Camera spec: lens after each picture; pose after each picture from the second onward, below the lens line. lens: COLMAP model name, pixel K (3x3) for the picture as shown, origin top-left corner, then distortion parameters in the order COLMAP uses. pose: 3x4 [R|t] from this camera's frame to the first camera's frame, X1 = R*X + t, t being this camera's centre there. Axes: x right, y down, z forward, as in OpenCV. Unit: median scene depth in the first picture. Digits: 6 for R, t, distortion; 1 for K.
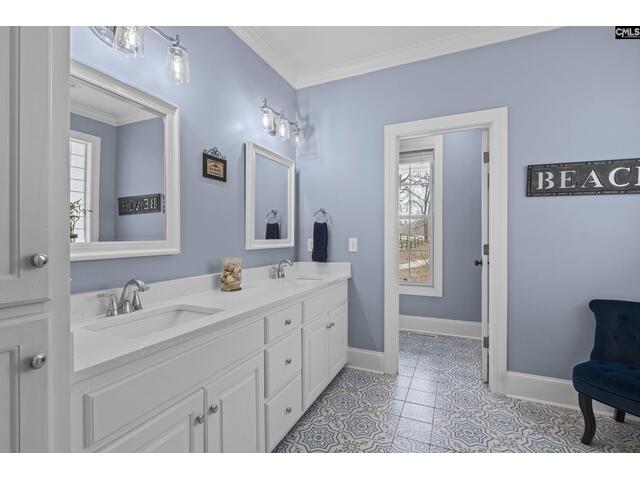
lens RADIAL K [[294.3, 0, 322.5], [0, 294.3, 238.7], [0, 0, 1]] dist [-0.000284, -0.000005]
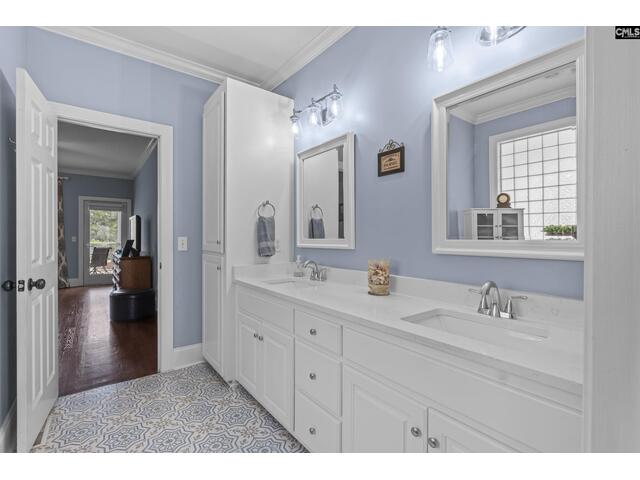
lens RADIAL K [[294.3, 0, 322.5], [0, 294.3, 238.7], [0, 0, 1]] dist [-0.000284, -0.000005]
pose [[-0.458789, 0.008208, -0.888507, 0.583357], [-0.001742, 0.999947, 0.010137, -0.005842], [0.888543, 0.006199, -0.458751, 1.272922]]
